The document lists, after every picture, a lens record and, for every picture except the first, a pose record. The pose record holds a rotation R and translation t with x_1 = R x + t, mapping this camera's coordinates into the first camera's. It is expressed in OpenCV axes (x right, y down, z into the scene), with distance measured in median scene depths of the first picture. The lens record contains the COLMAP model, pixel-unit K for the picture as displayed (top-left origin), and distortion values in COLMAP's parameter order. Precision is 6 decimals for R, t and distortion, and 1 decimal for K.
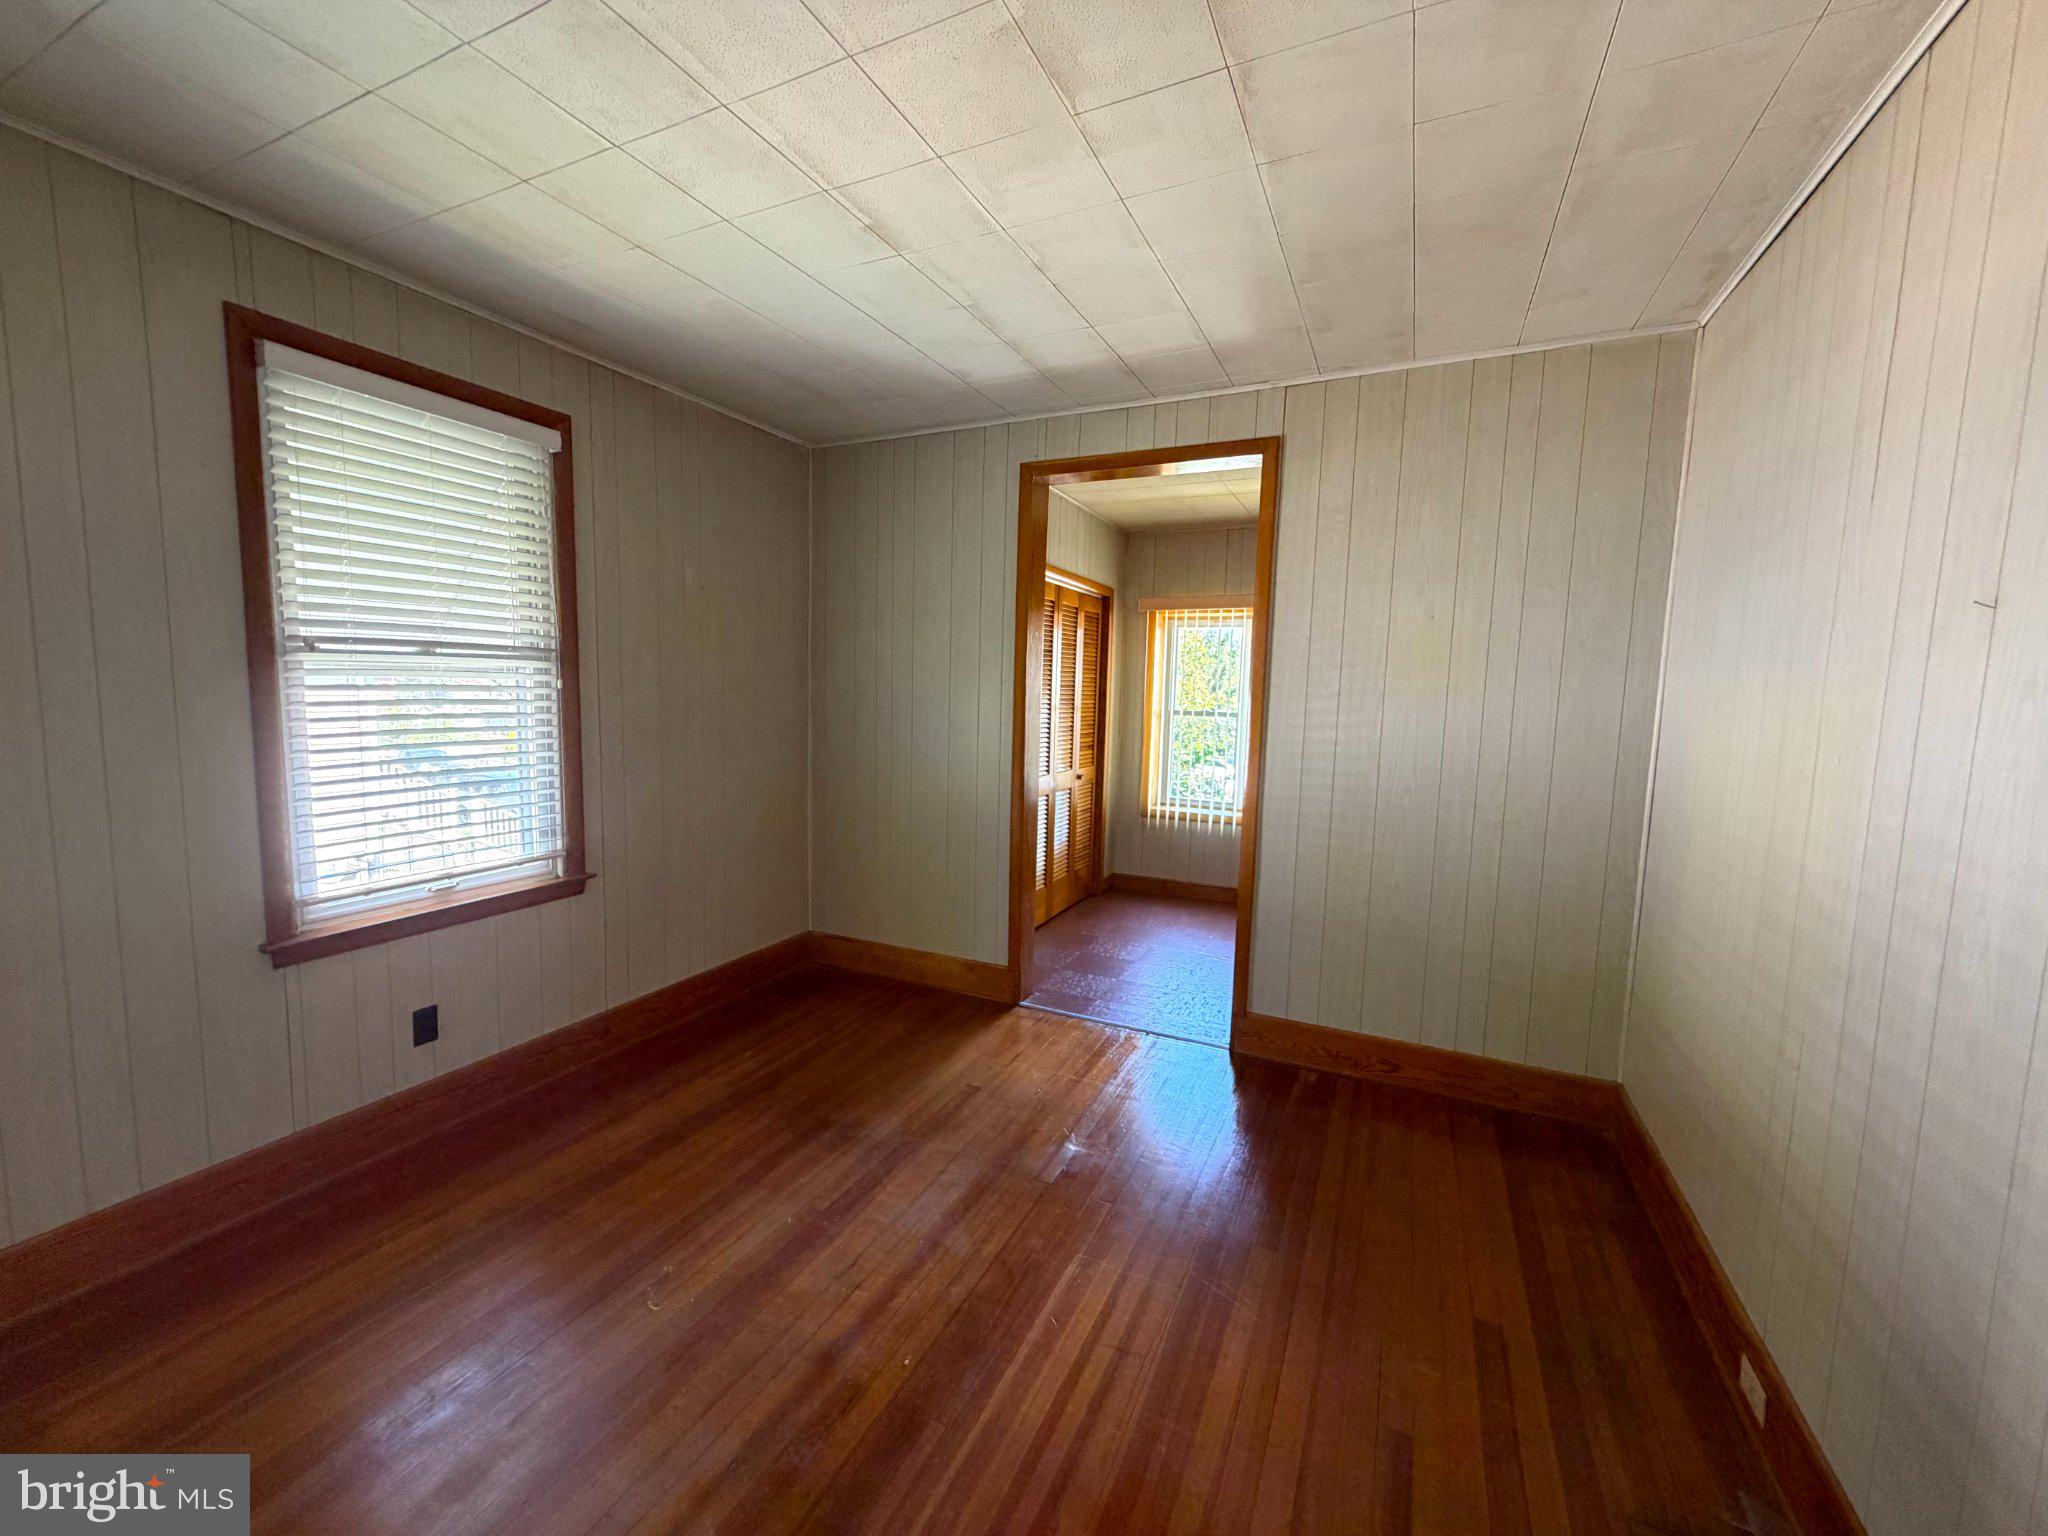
lens RADIAL K [[810.8, 0, 1012.1], [0, 810.8, 771.1], [0, 0, 1]] dist [0.002037, 0.000227]
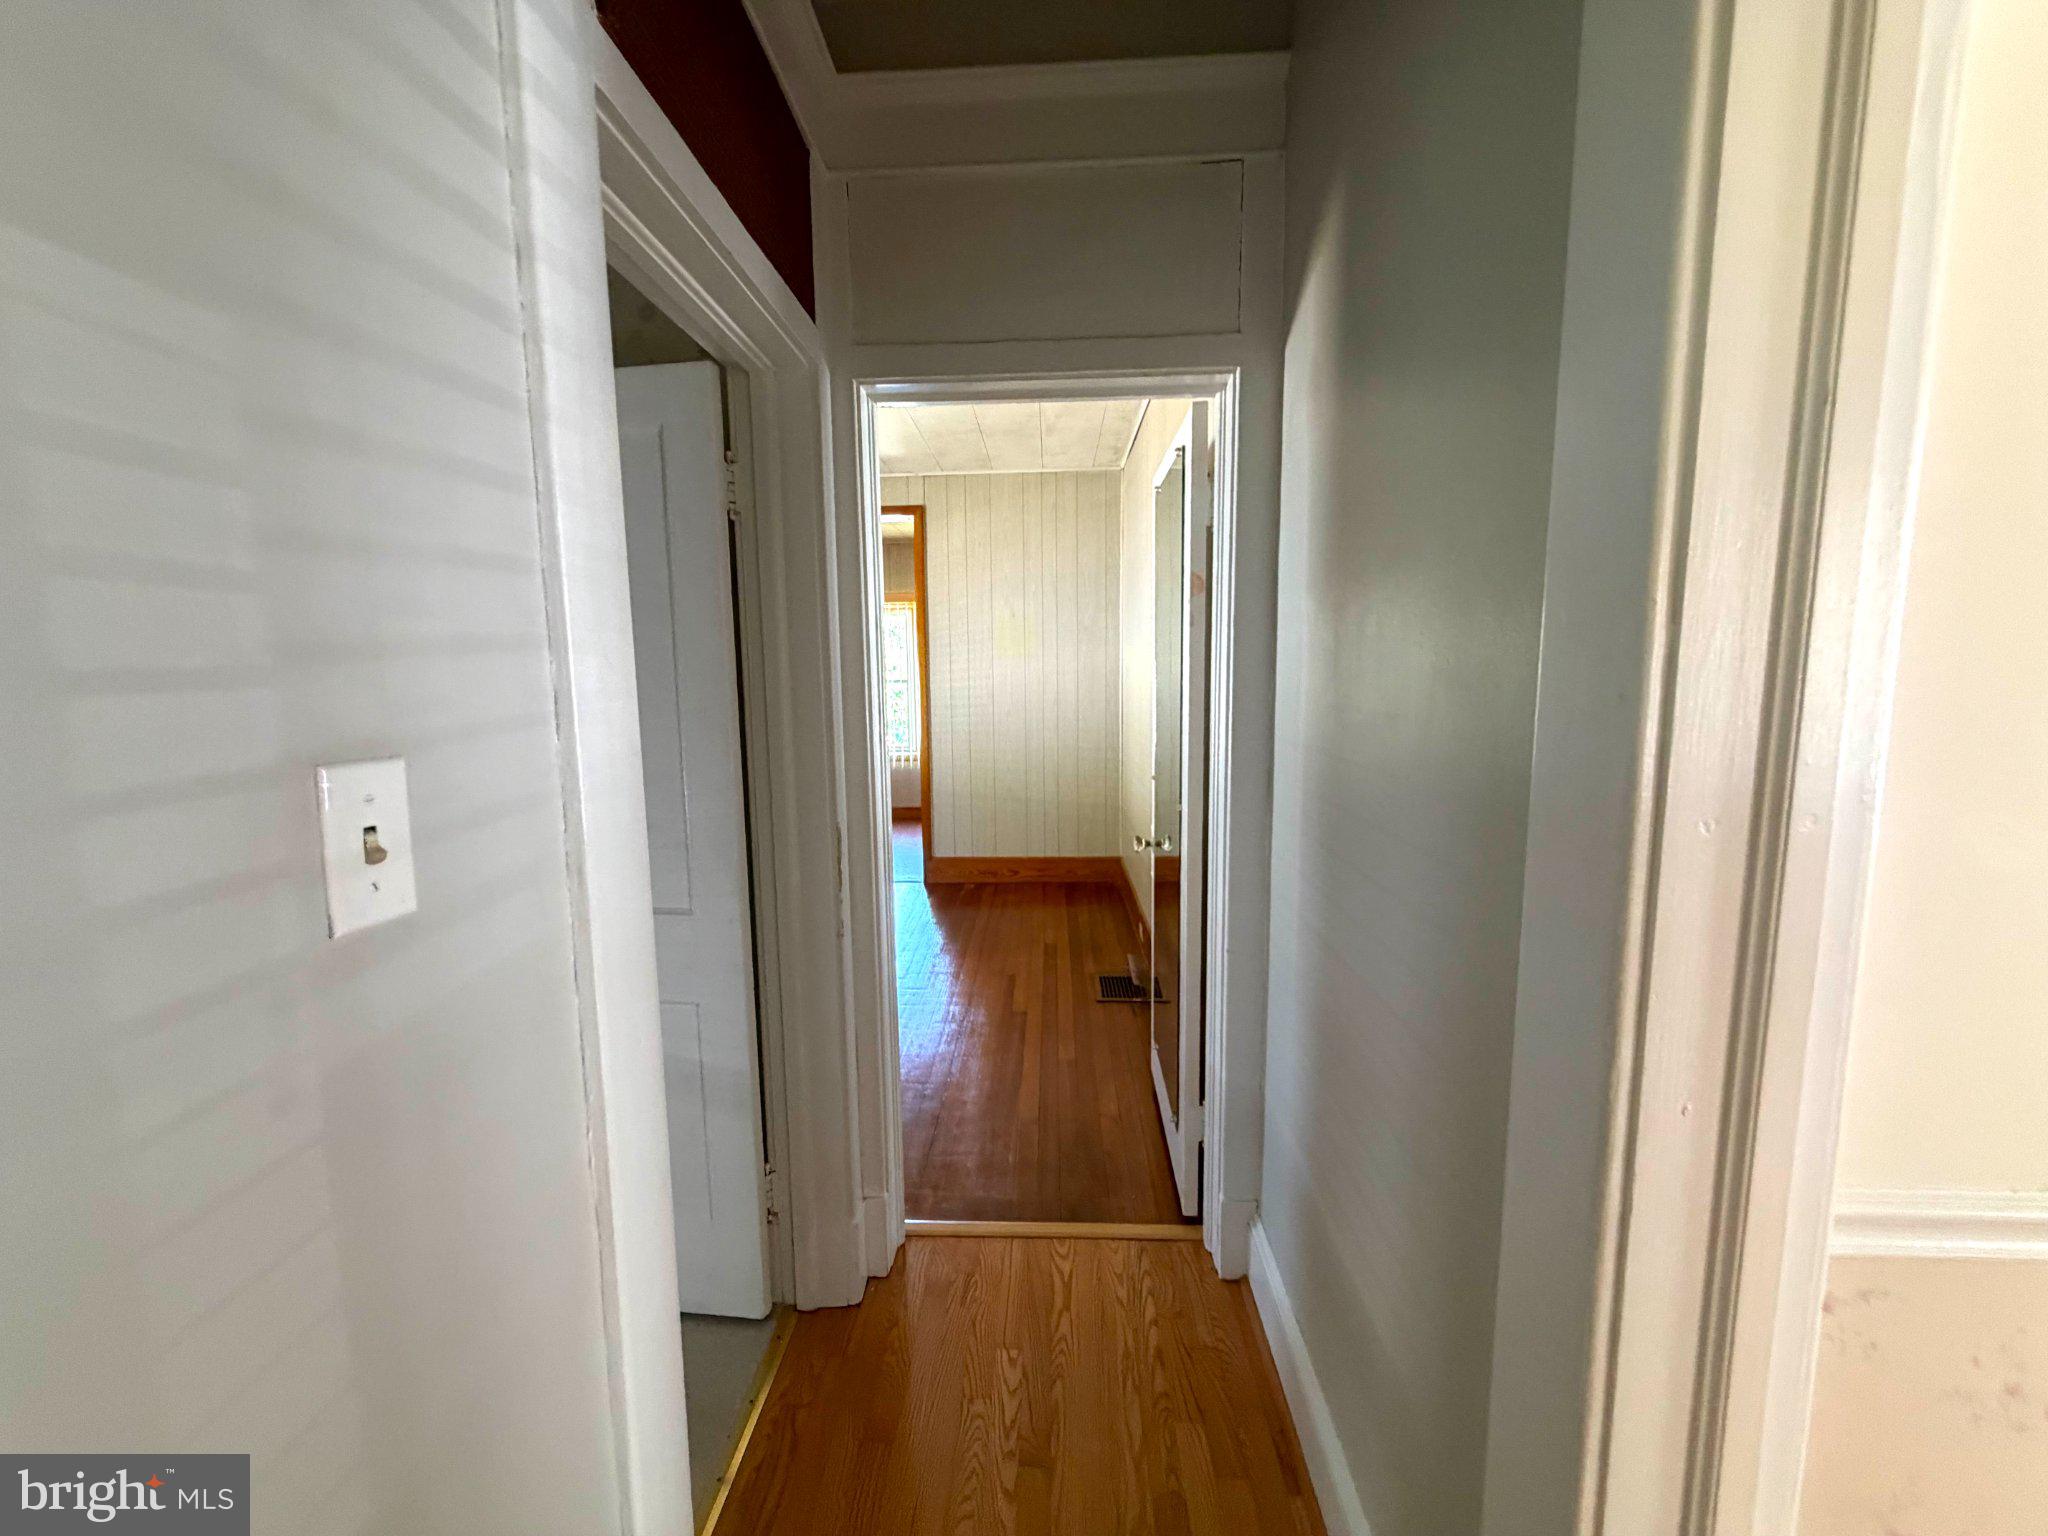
lens RADIAL K [[810.8, 0, 1024.4], [0, 810.8, 773.0], [0, 0, 1]] dist [0.002037, 0.000227]
pose [[0.910673, -0.085165, 0.404255, -0.209259], [0.078277, 0.996366, 0.033569, 0.097825], [-0.405645, 0.001073, 0.914030, -0.635913]]
